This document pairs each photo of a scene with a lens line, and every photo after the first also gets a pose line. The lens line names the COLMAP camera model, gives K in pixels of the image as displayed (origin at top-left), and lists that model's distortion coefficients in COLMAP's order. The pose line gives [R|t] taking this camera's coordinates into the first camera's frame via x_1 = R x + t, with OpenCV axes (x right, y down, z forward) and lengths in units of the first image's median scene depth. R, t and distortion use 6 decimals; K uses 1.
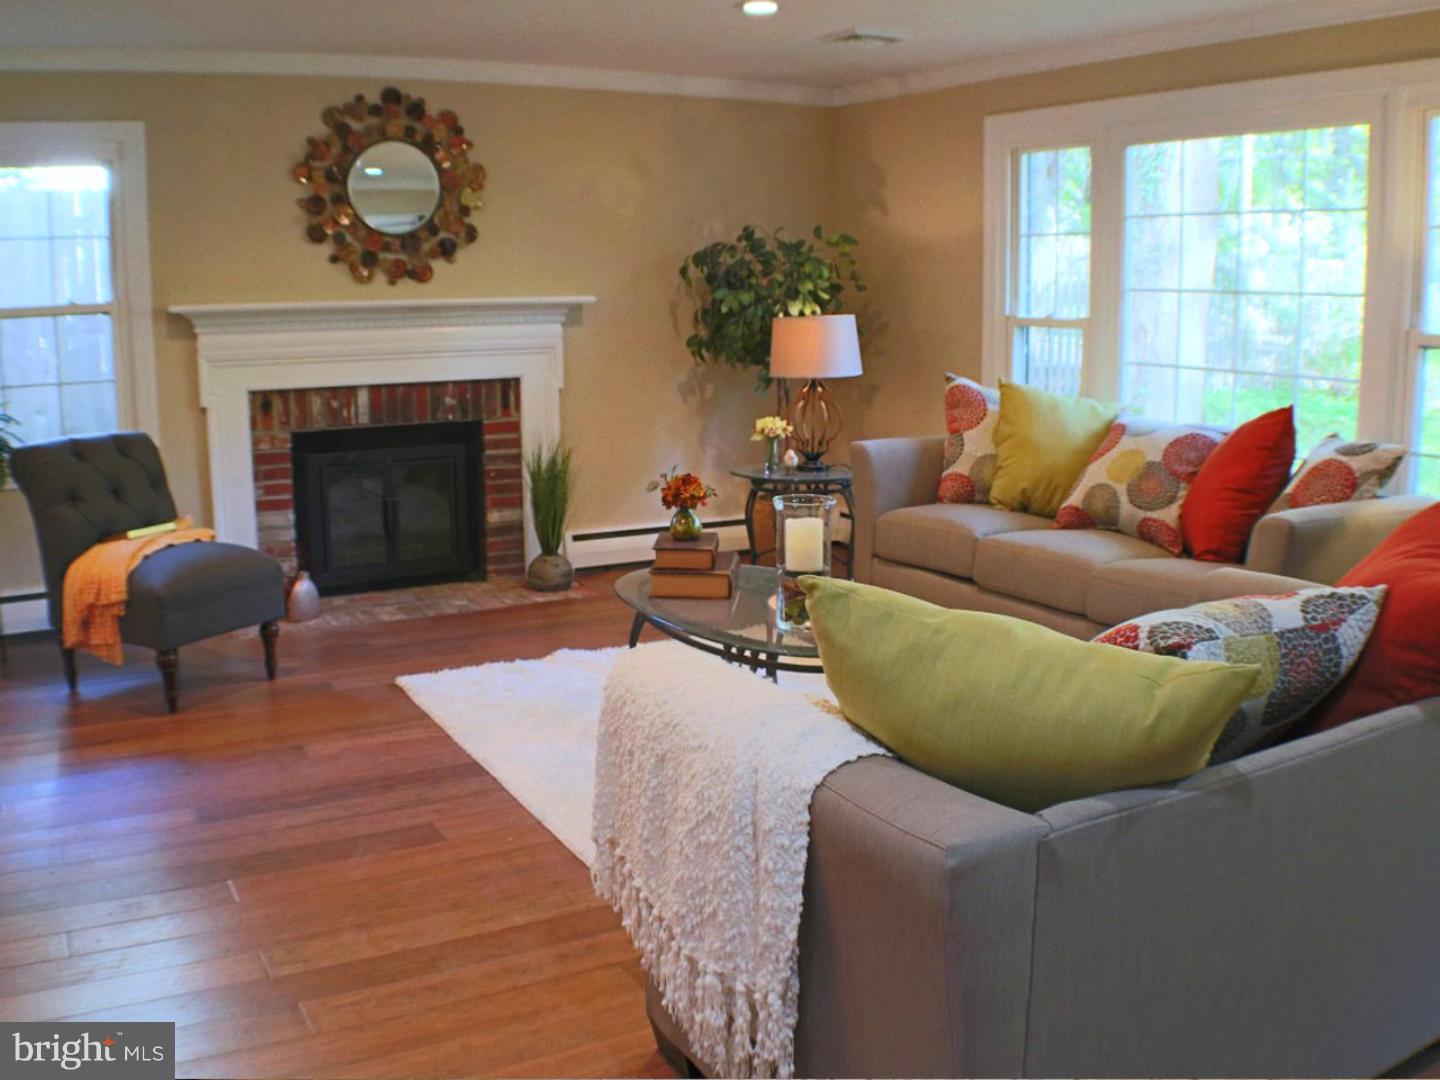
lens RADIAL K [[1339.1, 0, 720.0], [0, 1339.1, 540.0], [0, 0, 1]] dist [-0.218607, 0.142030]
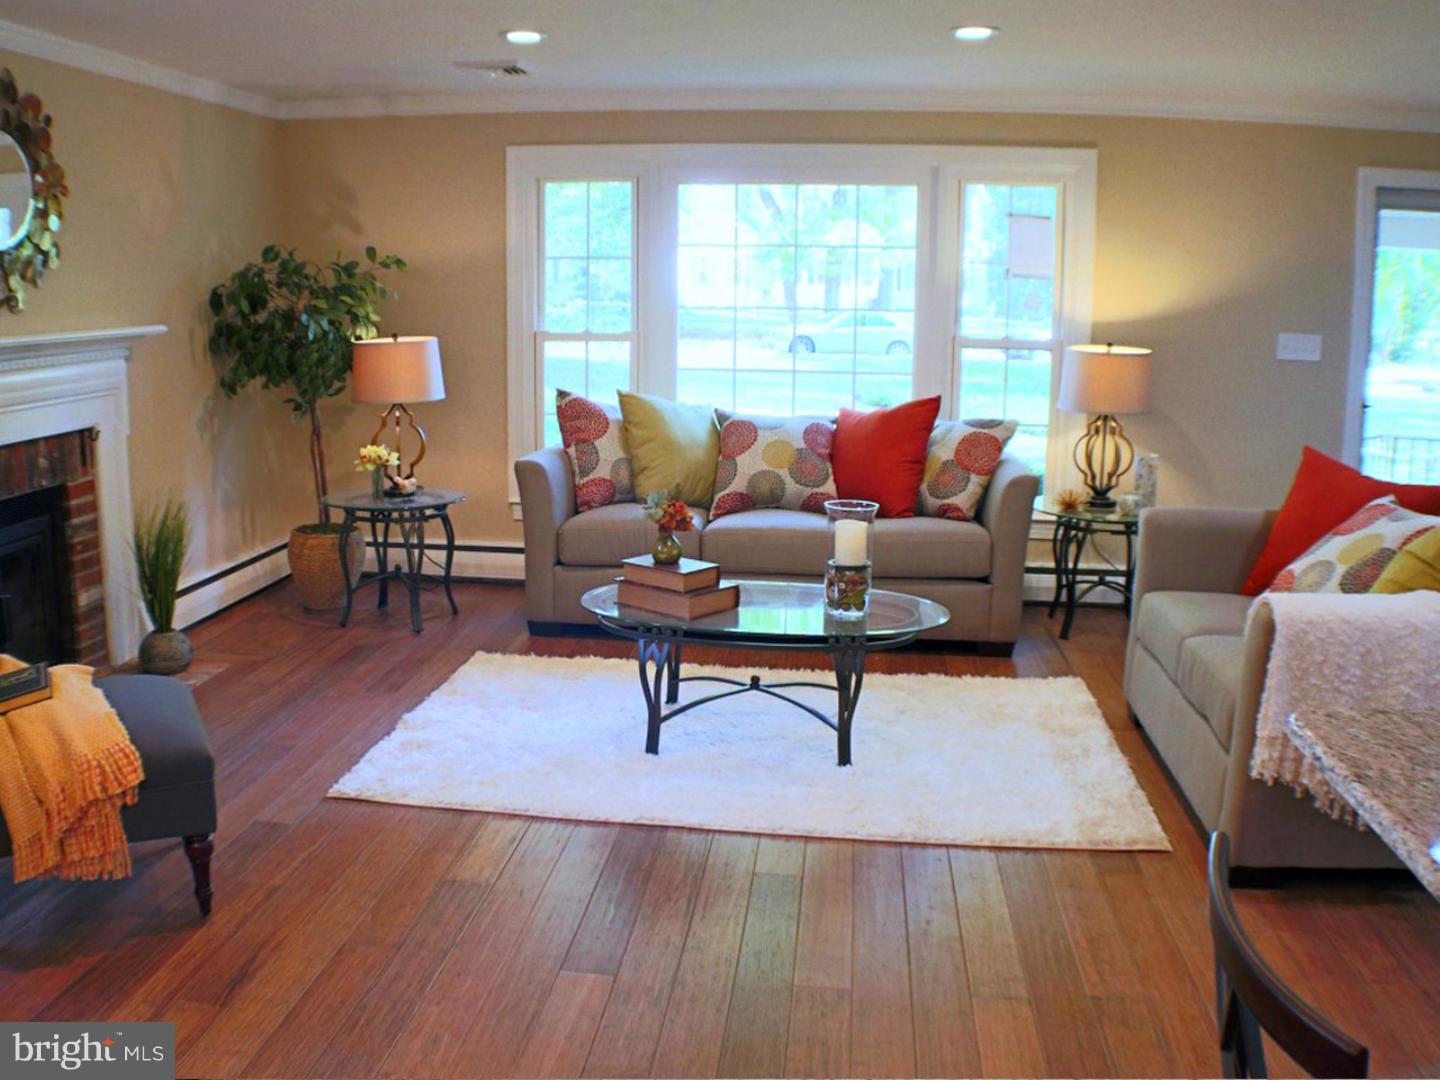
lens RADIAL K [[1307.6, 0, 615.7], [0, 1307.6, 534.9], [0, 0, 1]] dist [-0.177022, 0.000374]
pose [[0.640826, -0.139862, 0.754839, -0.587916], [0.137521, 0.988273, 0.066365, -0.068298], [-0.755269, 0.061278, 0.652545, 0.266310]]
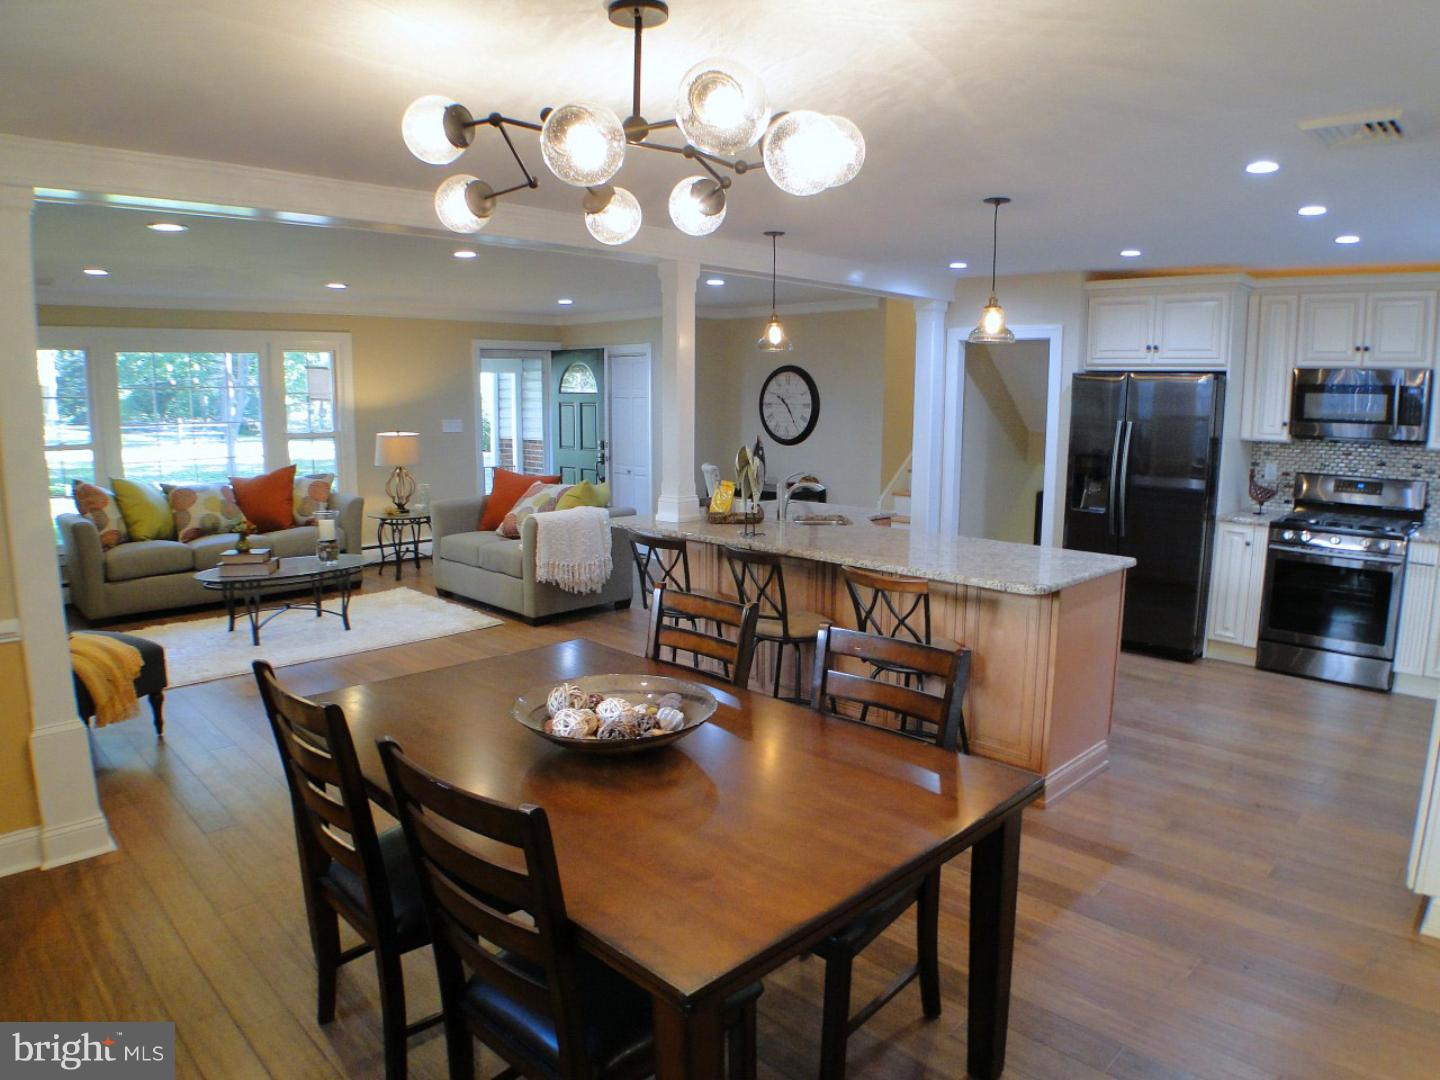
lens RADIAL K [[935.2, 0, 733.7], [0, 935.2, 546.3], [0, 0, 1]] dist [-0.137373, 0.034600]
pose [[-0.260601, -0.152588, 0.953312, -1.110916], [0.179511, 0.962554, 0.203139, -0.111425], [-0.948611, 0.224068, -0.223452, 0.428051]]
